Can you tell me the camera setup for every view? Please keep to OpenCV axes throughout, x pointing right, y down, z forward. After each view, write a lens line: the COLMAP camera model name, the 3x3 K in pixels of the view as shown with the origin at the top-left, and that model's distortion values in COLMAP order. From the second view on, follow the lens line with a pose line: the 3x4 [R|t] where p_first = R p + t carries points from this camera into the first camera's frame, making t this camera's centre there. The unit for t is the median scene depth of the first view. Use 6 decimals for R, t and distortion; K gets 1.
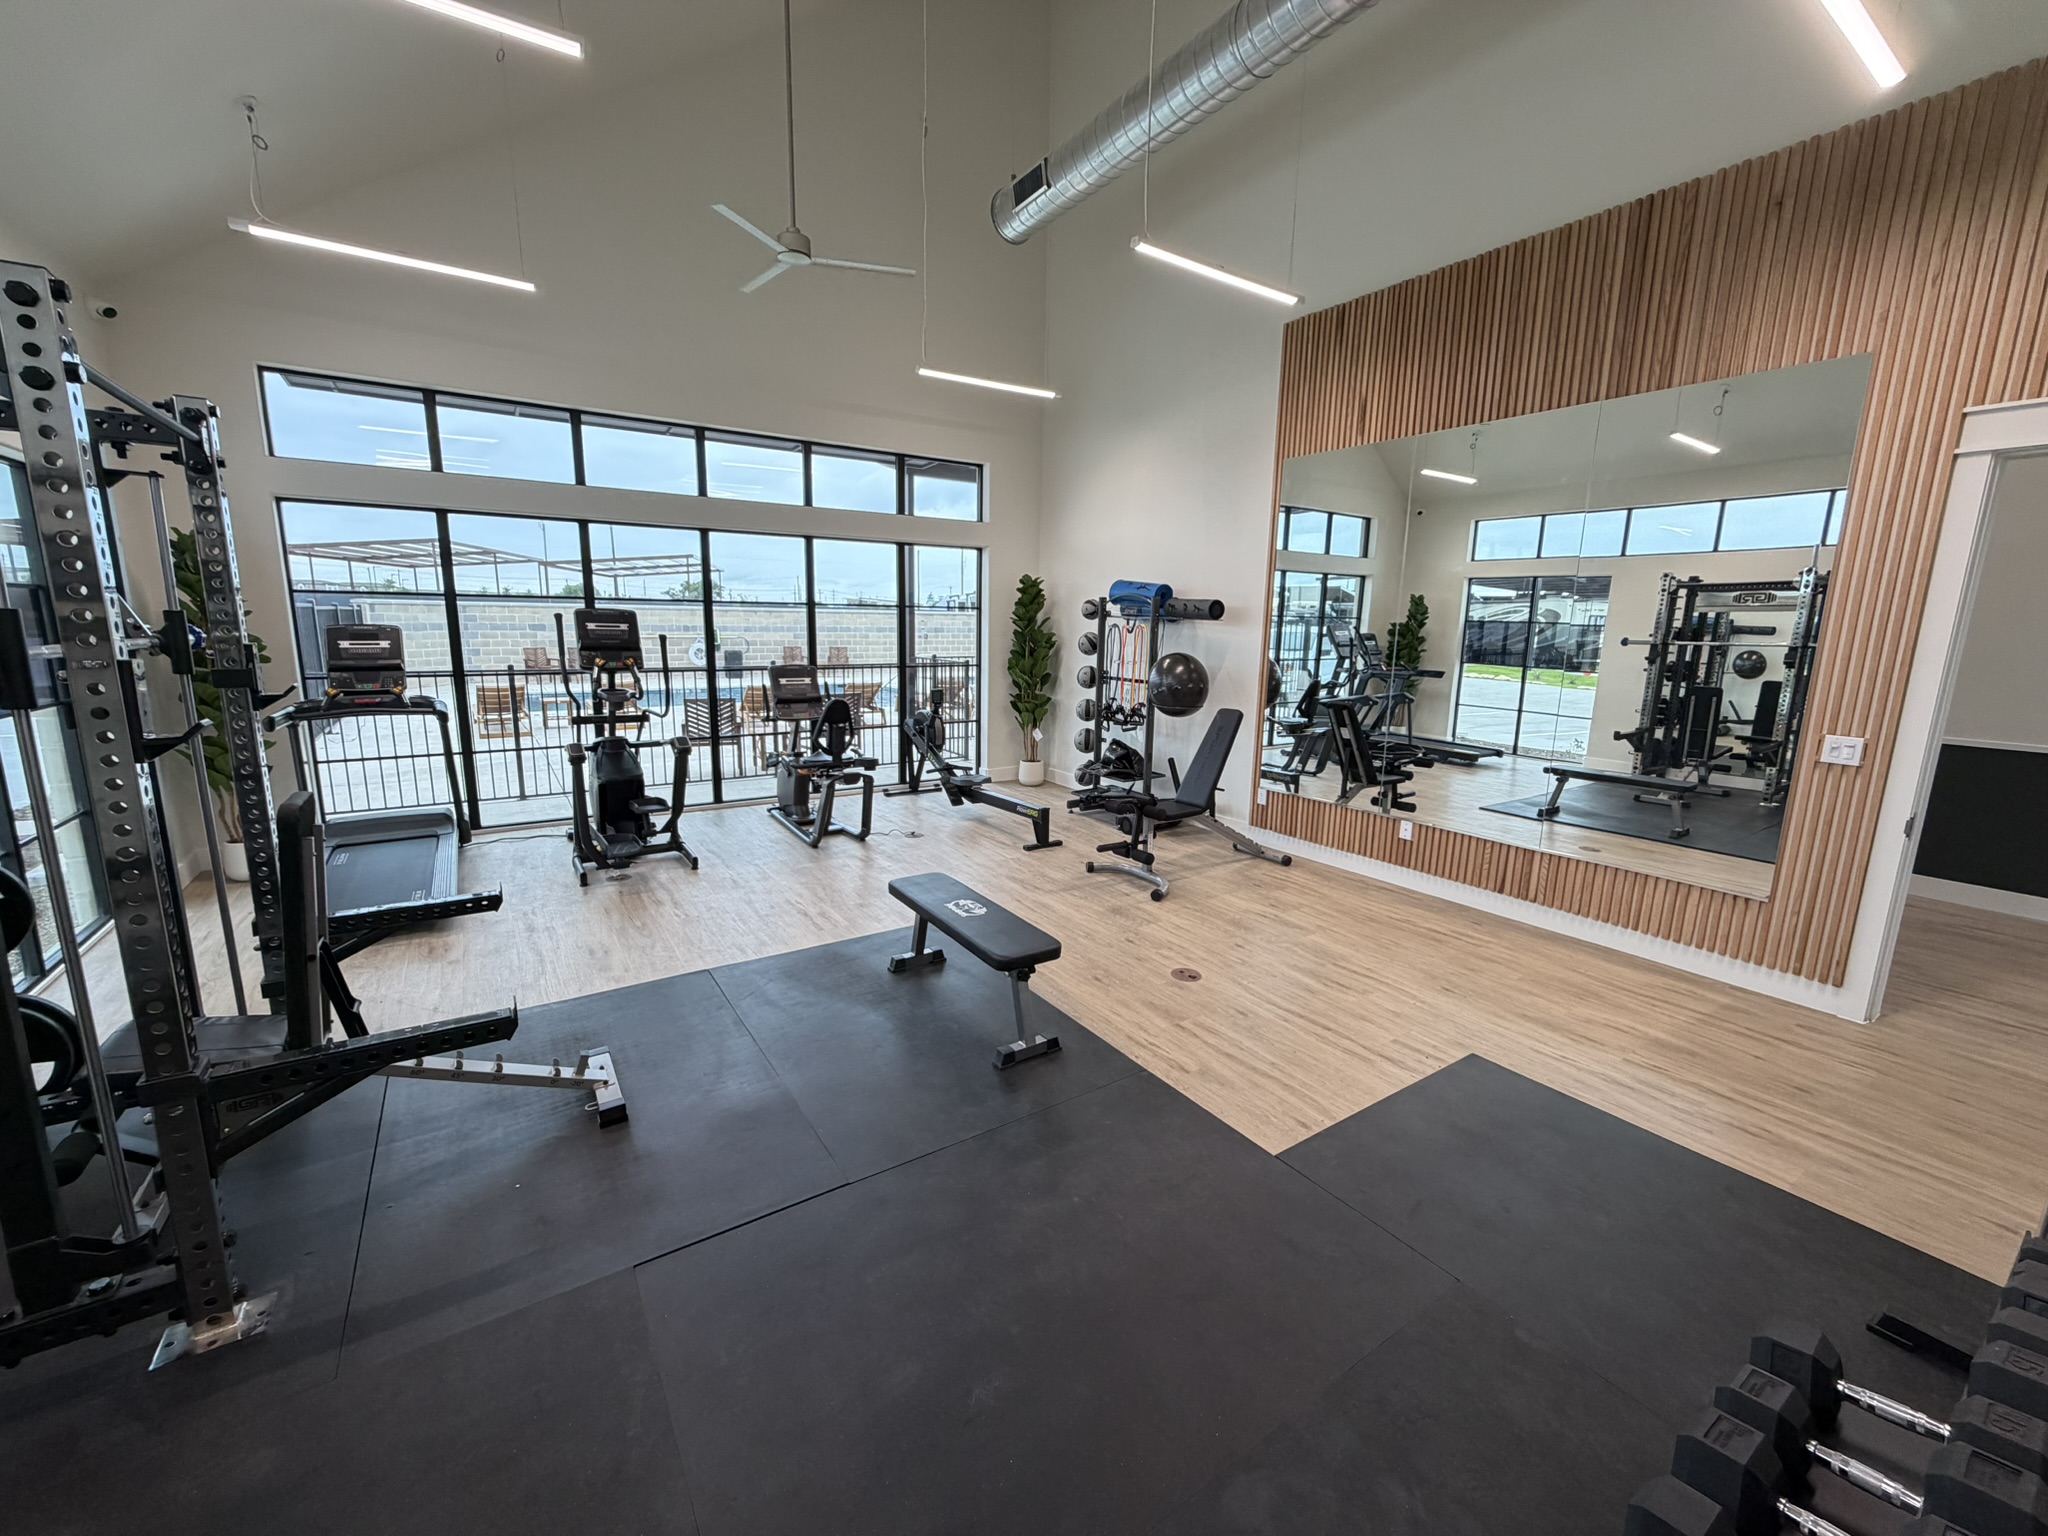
lens RADIAL K [[826.6, 0, 998.9], [0, 826.6, 771.9], [0, 0, 1]] dist [-0.000759, -0.000083]
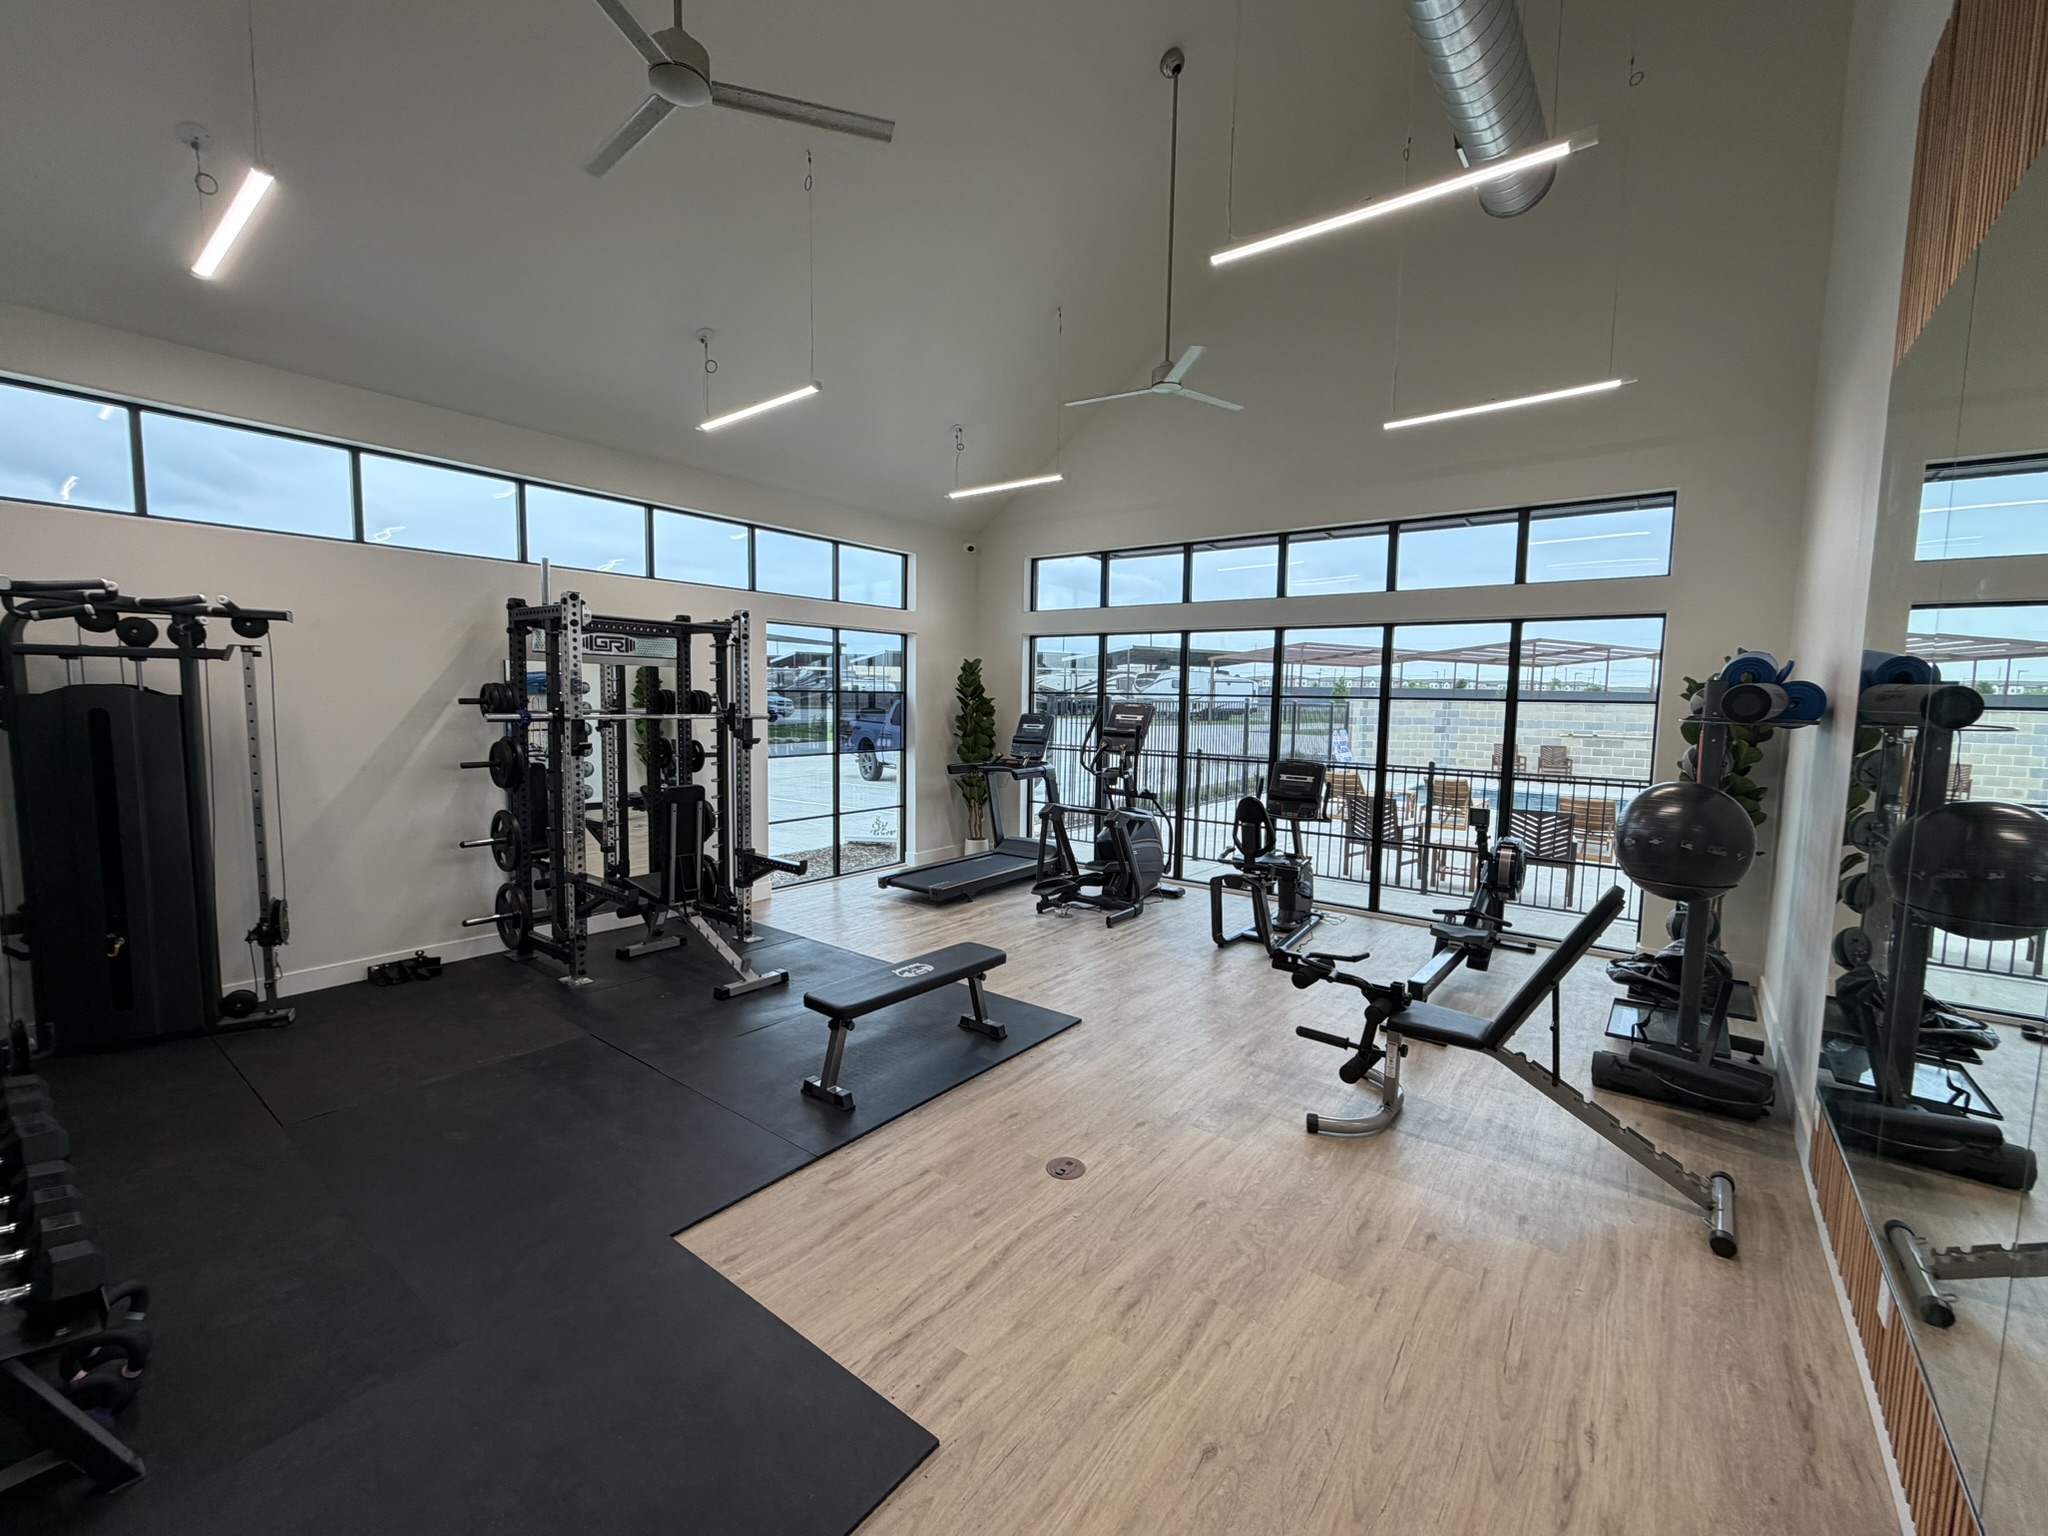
lens RADIAL K [[826.6, 0, 998.9], [0, 826.6, 771.9], [0, 0, 1]] dist [-0.000759, -0.000083]
pose [[0.317678, 0.070908, -0.945544, 0.535255], [-0.187334, 0.982238, 0.010720, -0.063324], [0.929509, 0.173727, 0.325319, 0.378444]]
